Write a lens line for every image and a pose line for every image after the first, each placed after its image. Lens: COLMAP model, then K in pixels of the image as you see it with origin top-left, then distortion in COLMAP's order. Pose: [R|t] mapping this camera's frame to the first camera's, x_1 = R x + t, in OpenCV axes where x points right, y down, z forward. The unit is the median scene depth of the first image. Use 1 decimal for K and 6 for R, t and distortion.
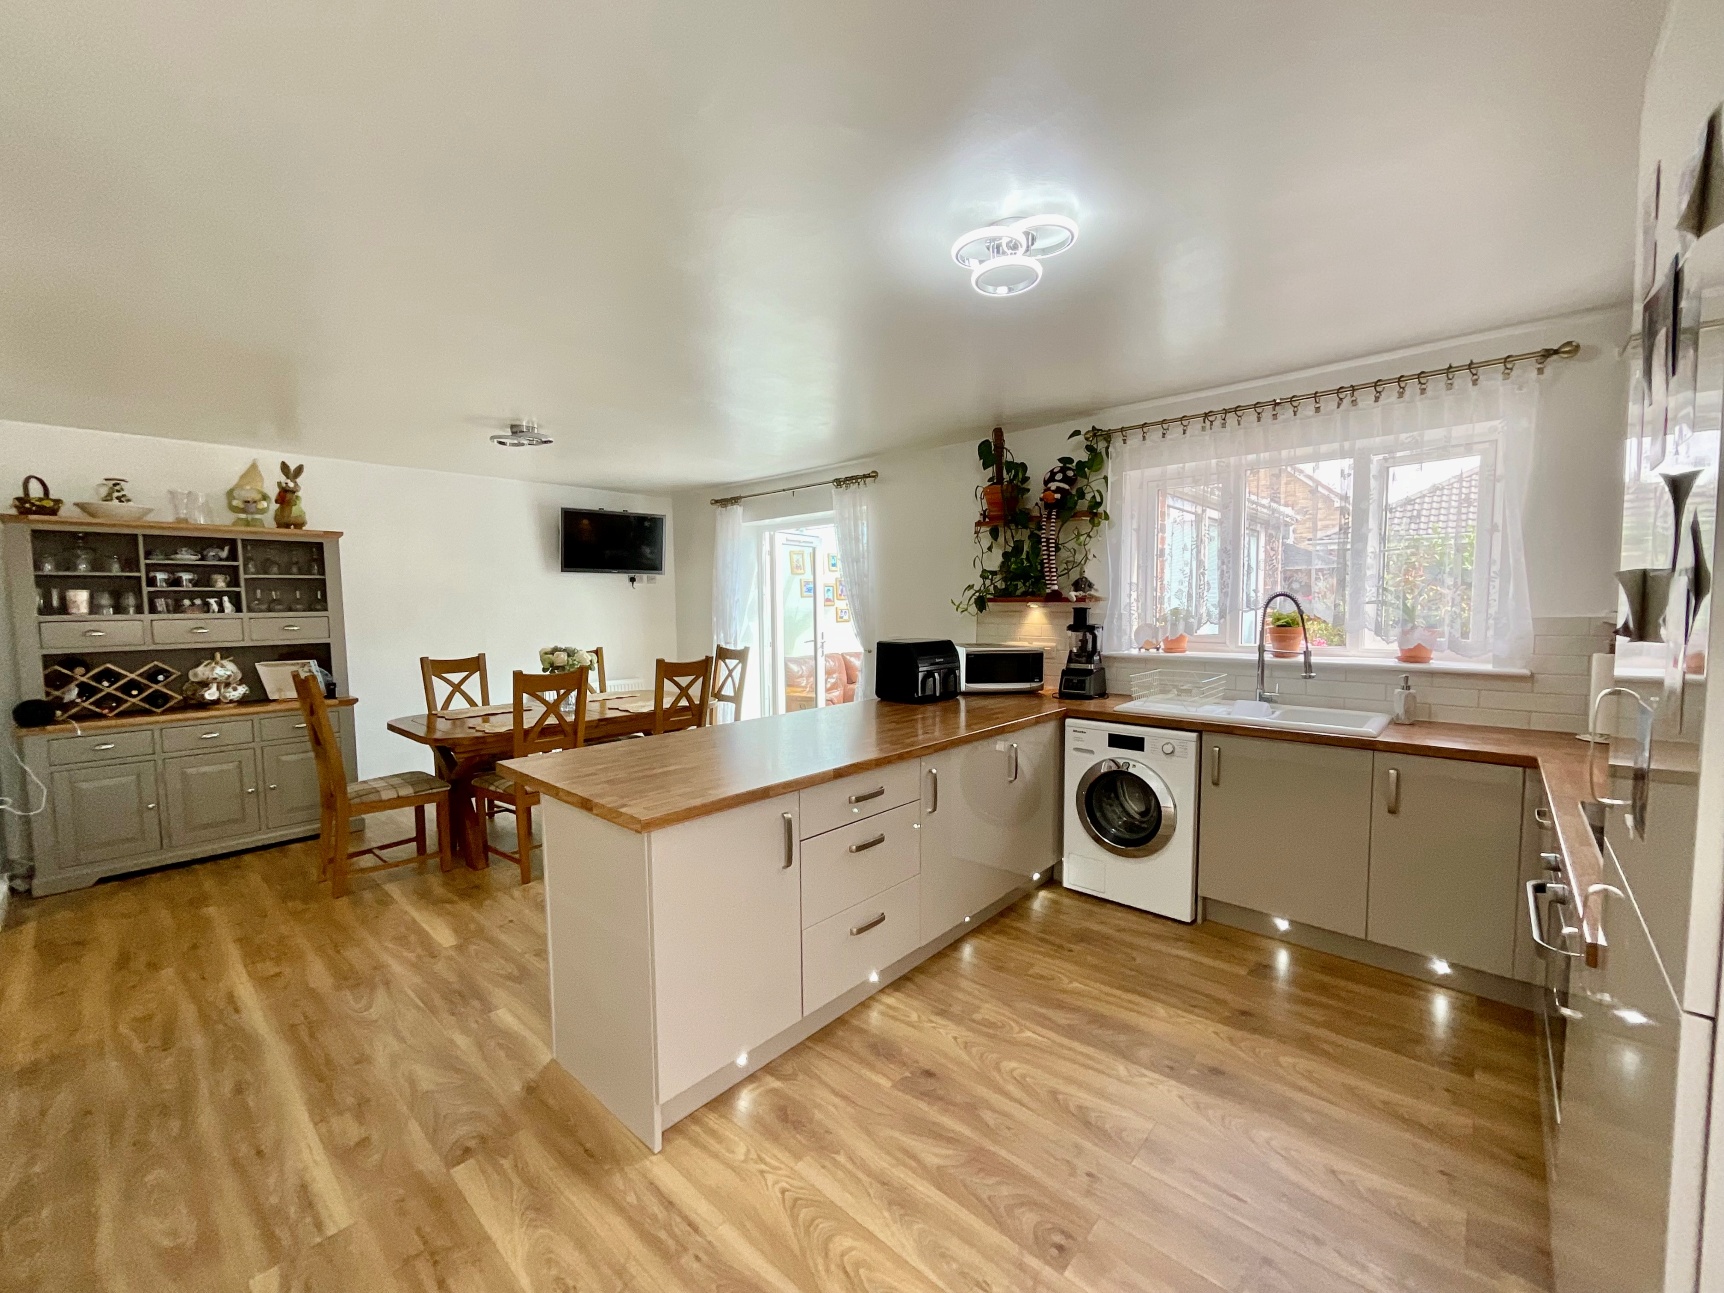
lens RADIAL K [[696.3, 0, 862.8], [0, 696.3, 650.5], [0, 0, 1]] dist [-0.009255, 0.002019]
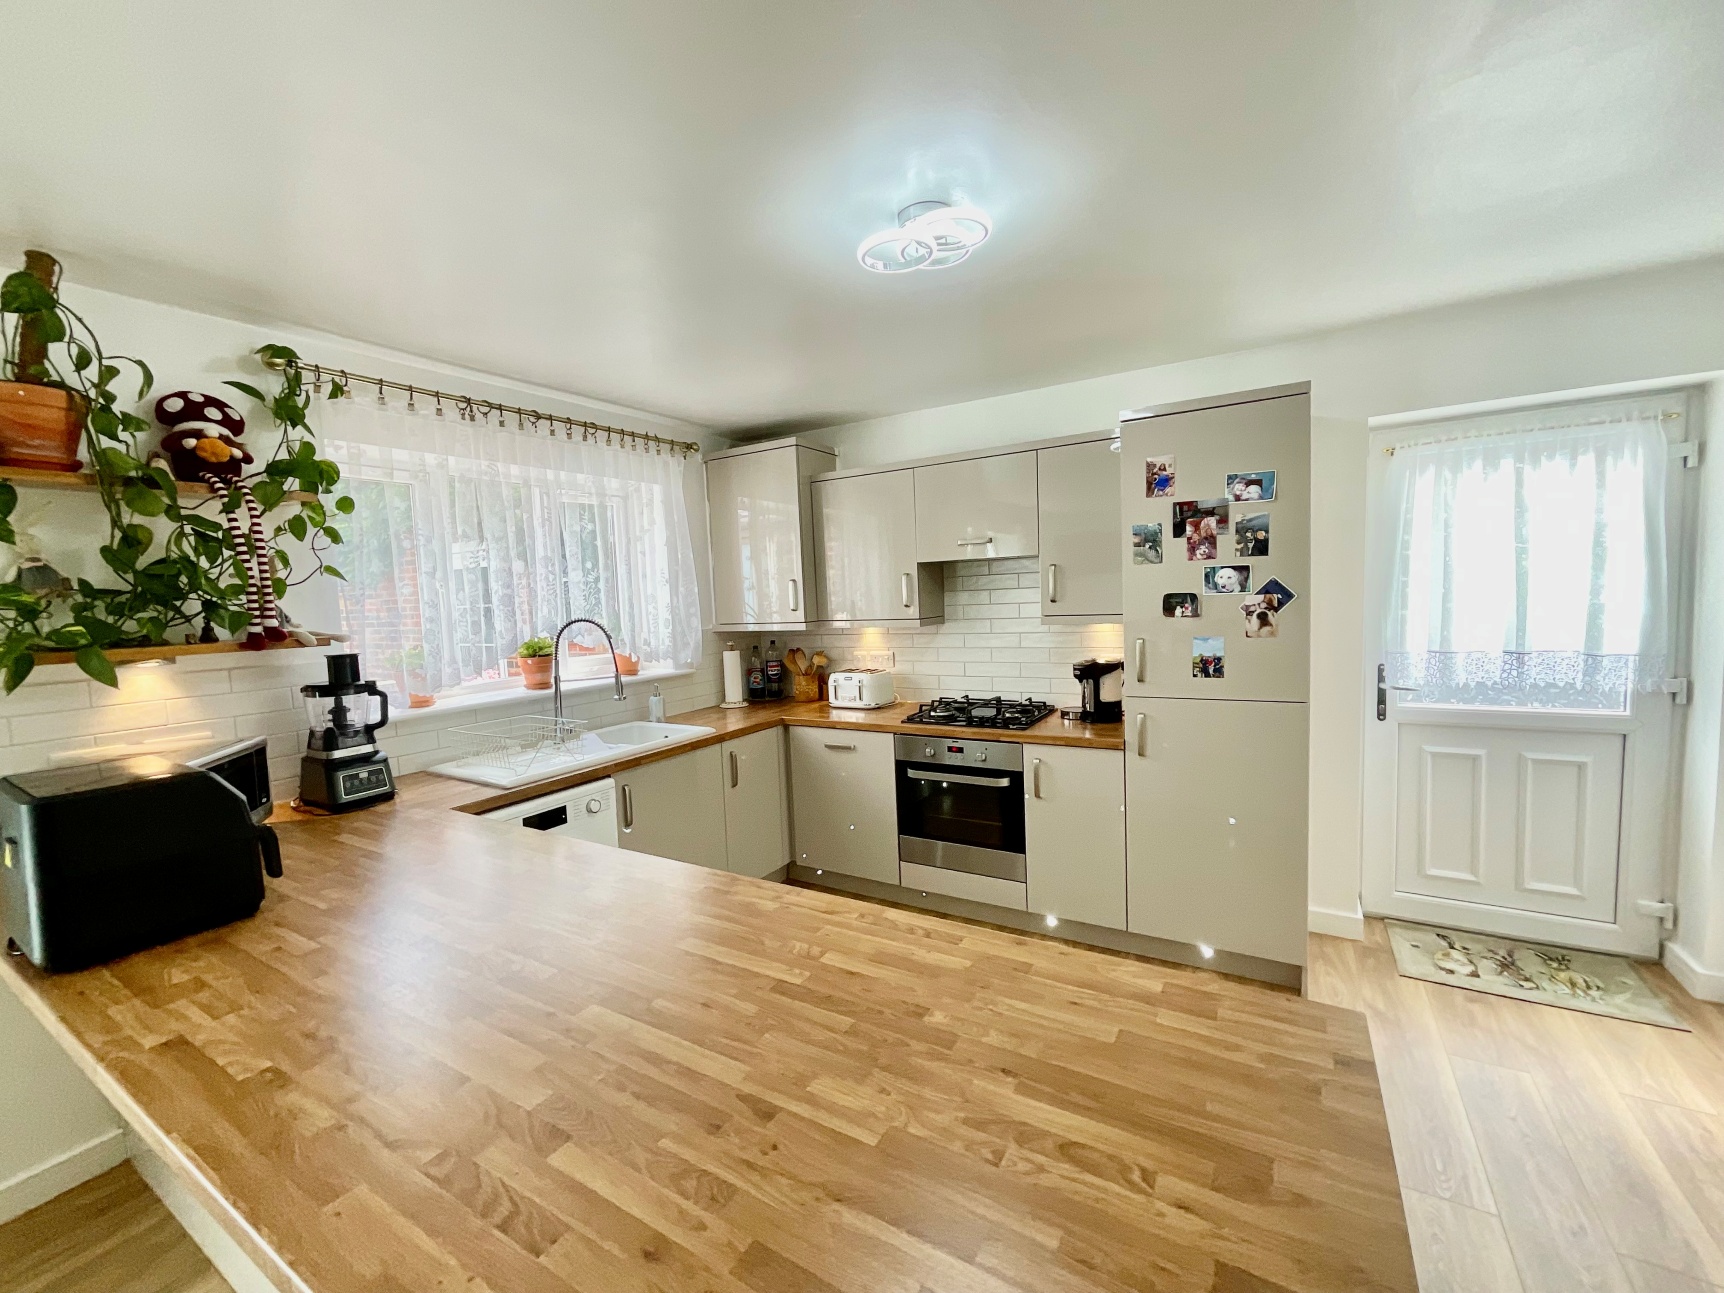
lens RADIAL K [[696.3, 0, 862.8], [0, 696.3, 650.5], [0, 0, 1]] dist [-0.009255, 0.002019]
pose [[-0.195994, -0.060180, 0.978757, -0.437943], [0.112919, 0.990090, 0.083489, -0.078696], [-0.974082, 0.126884, -0.187257, 0.832670]]
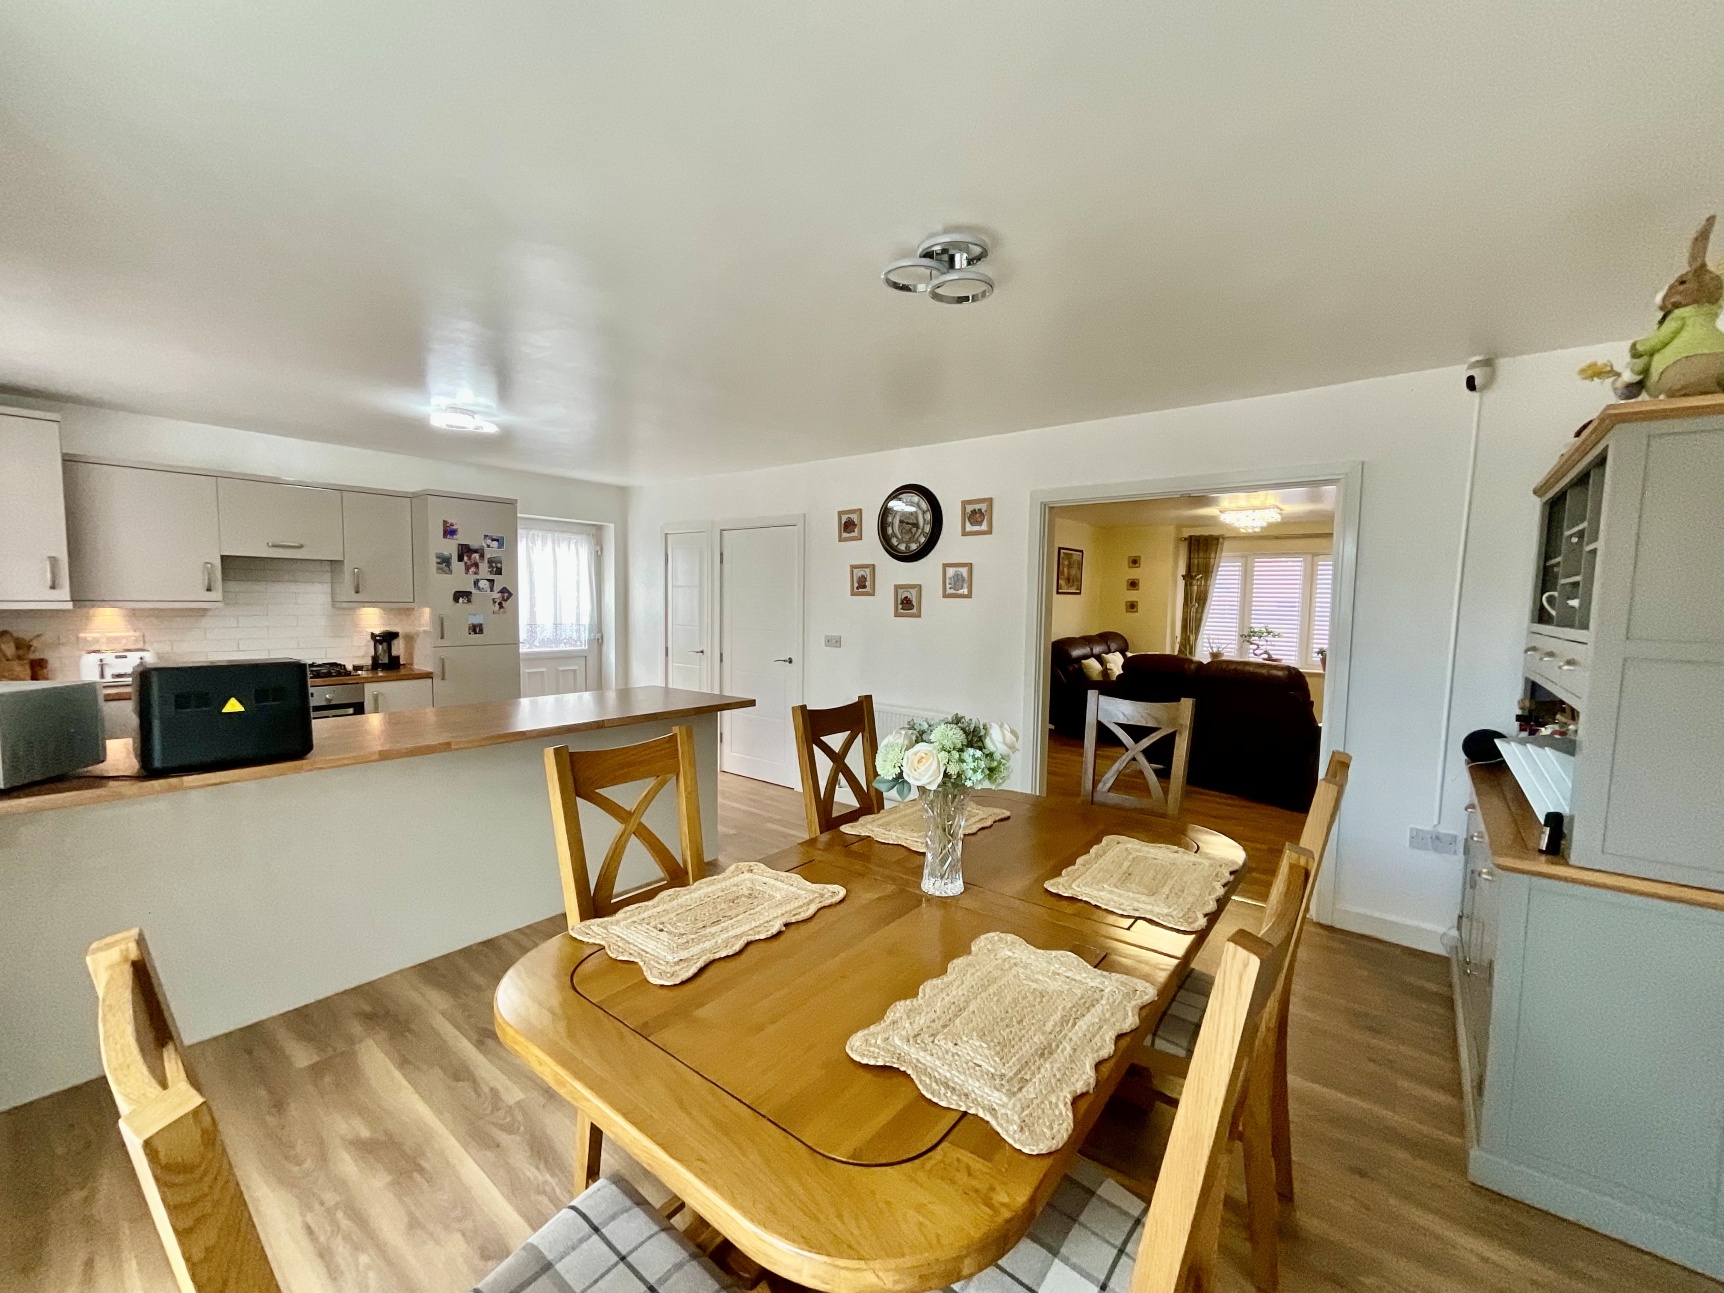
lens RADIAL K [[699.8, 0, 862.3], [0, 699.8, 650.6], [0, 0, 1]] dist [-0.011529, 0.005983]
pose [[-0.998127, -0.002049, -0.061134, -0.520252], [-0.010861, 0.989493, 0.144174, -0.141058], [0.060196, 0.144568, -0.987662, 1.988379]]
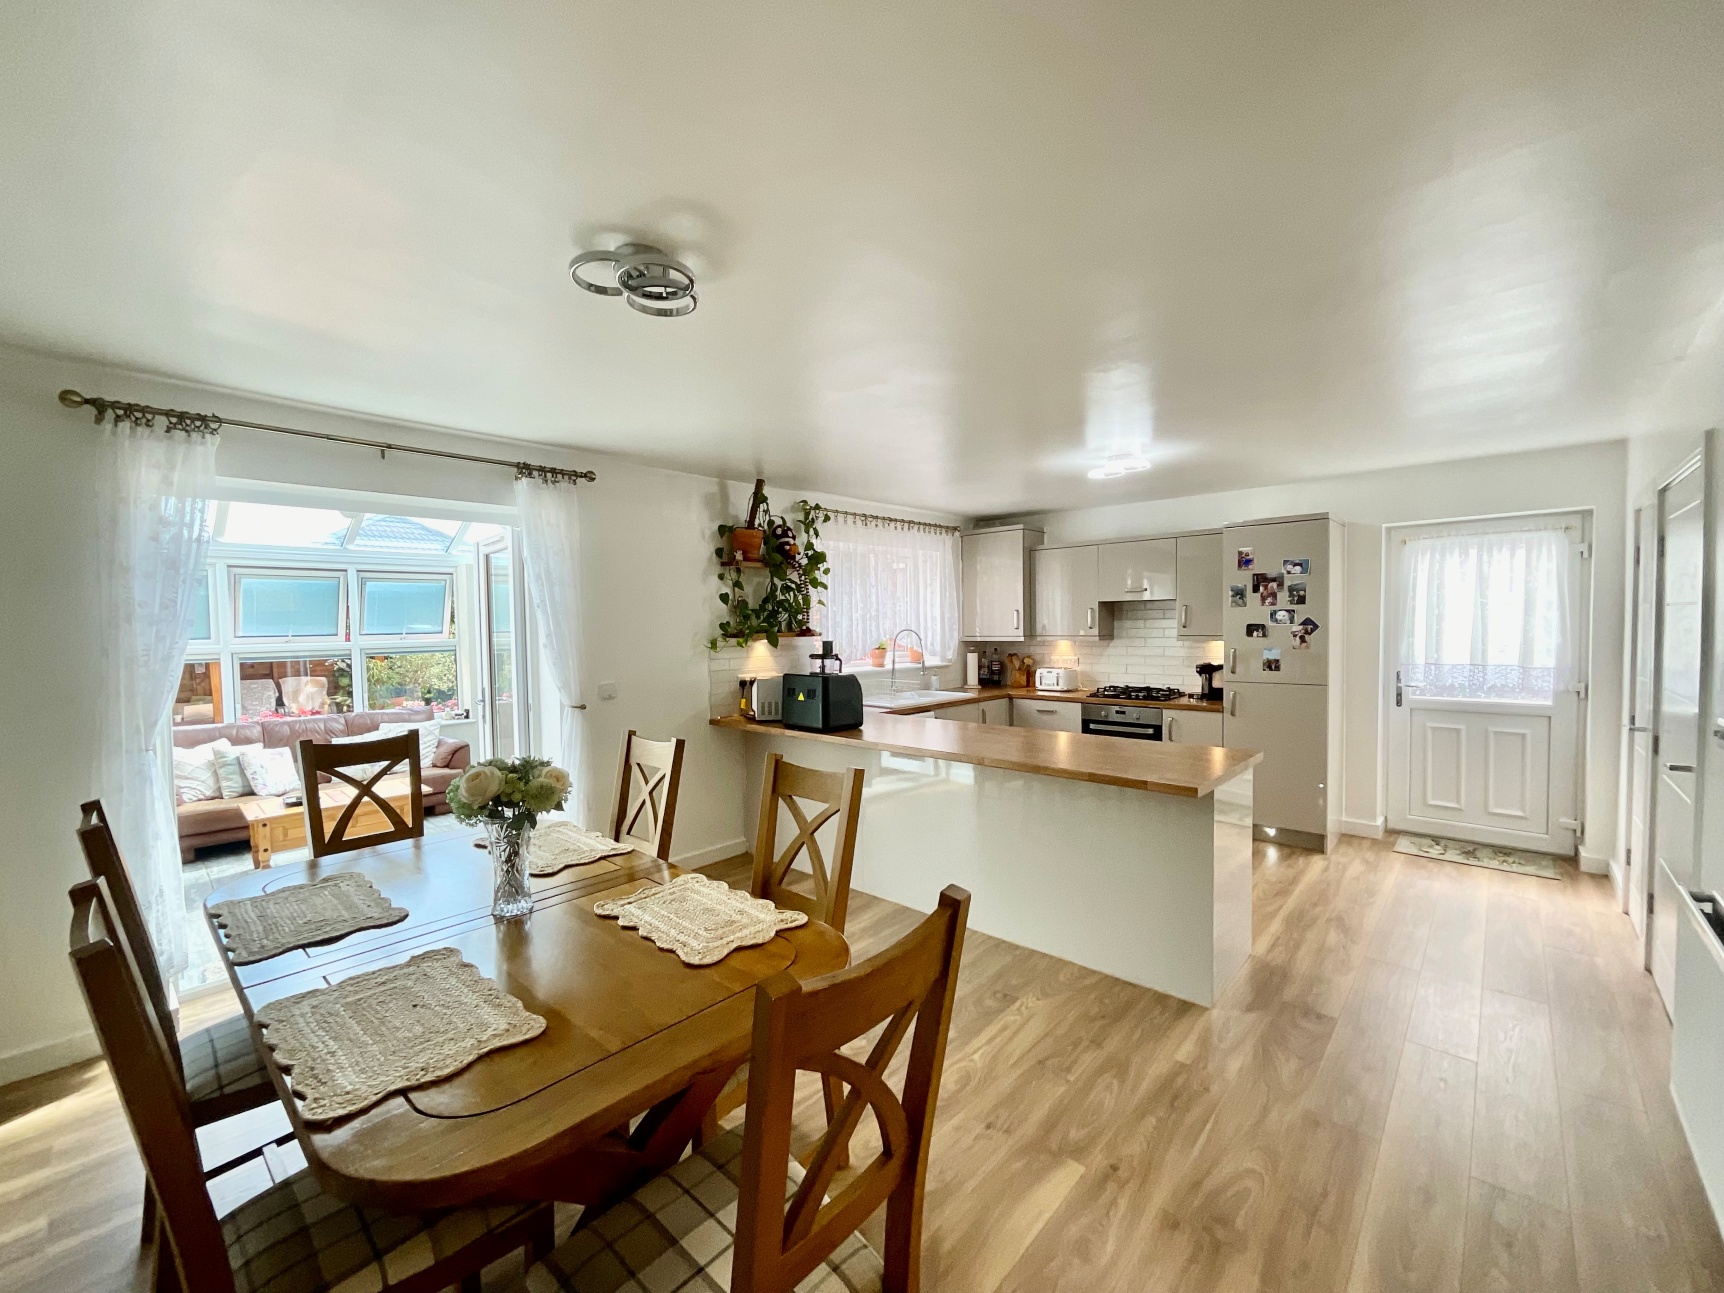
lens RADIAL K [[699.8, 0, 862.3], [0, 699.8, 650.6], [0, 0, 1]] dist [-0.011529, 0.005983]
pose [[0.008375, -0.028879, 0.999548, -1.220139], [0.085237, 0.995965, 0.028061, -0.091266], [-0.996325, 0.084964, 0.010803, 1.137669]]
